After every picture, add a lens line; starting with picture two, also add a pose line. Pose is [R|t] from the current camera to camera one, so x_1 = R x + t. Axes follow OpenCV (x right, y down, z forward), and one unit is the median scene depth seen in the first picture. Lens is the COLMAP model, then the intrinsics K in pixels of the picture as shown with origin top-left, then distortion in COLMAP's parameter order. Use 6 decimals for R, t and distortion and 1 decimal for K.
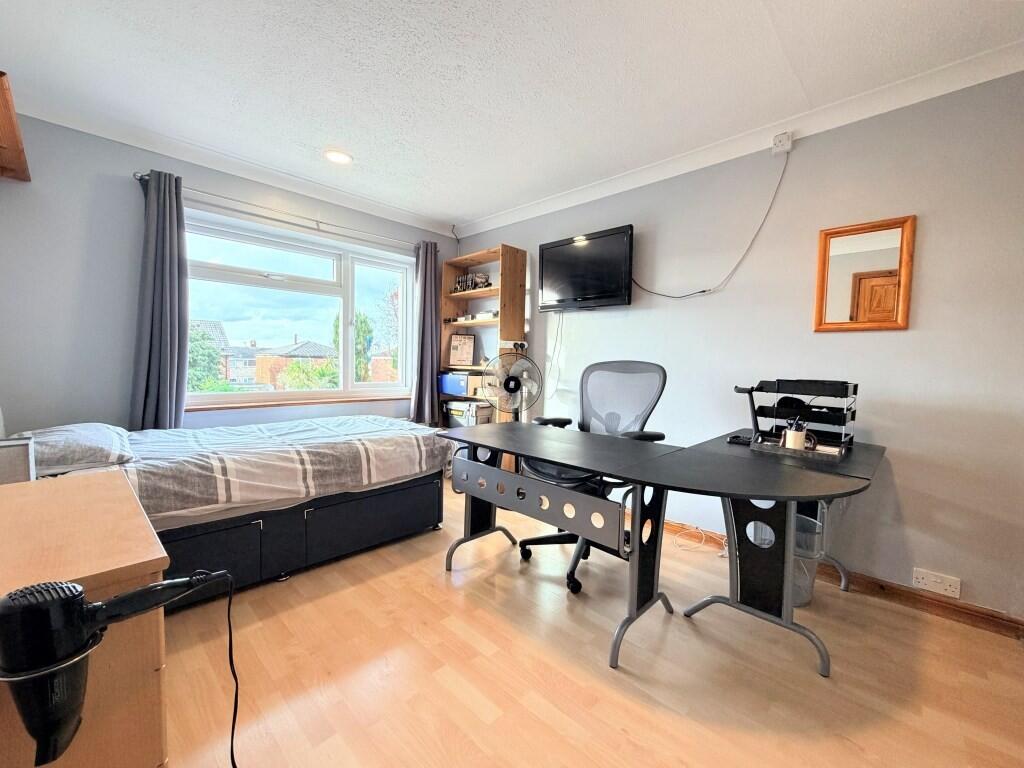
lens RADIAL K [[420.2, 0, 512.0], [0, 420.2, 384.0], [0, 0, 1]] dist [0.000099, -0.000200]
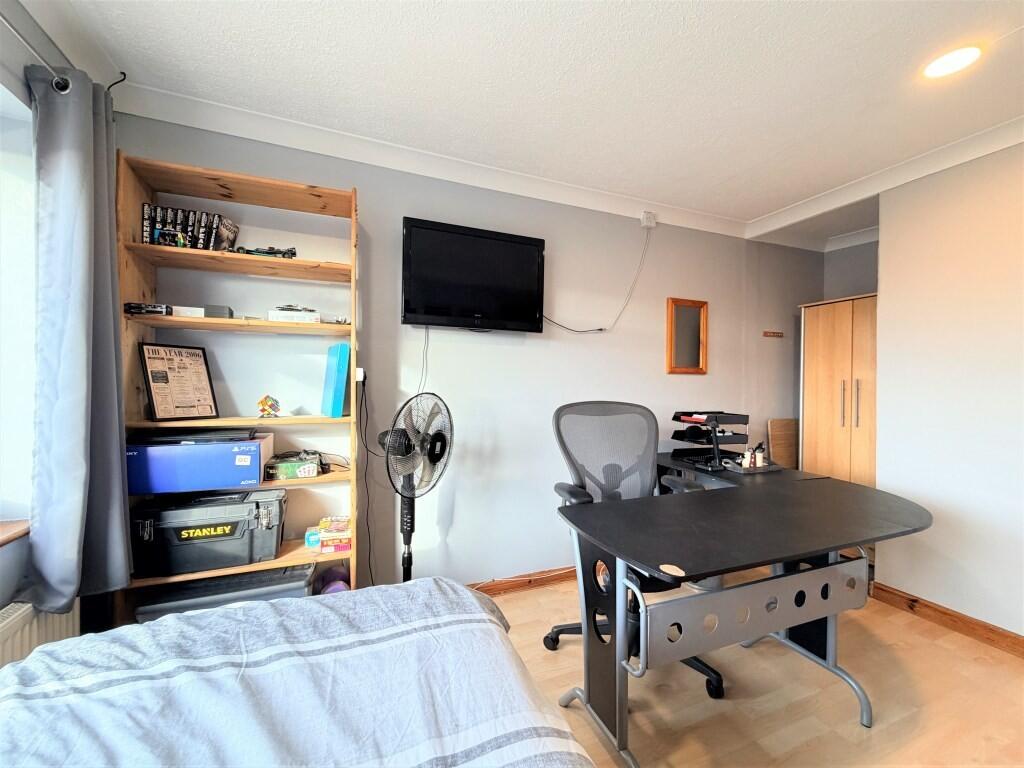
lens RADIAL K [[420.2, 0, 512.0], [0, 420.2, 384.0], [0, 0, 1]] dist [0.000099, -0.000200]
pose [[0.395808, -0.016858, 0.918178, -0.395783], [0.046285, 0.998927, -0.001612, -0.065058], [-0.917166, 0.043136, 0.396164, 0.541378]]
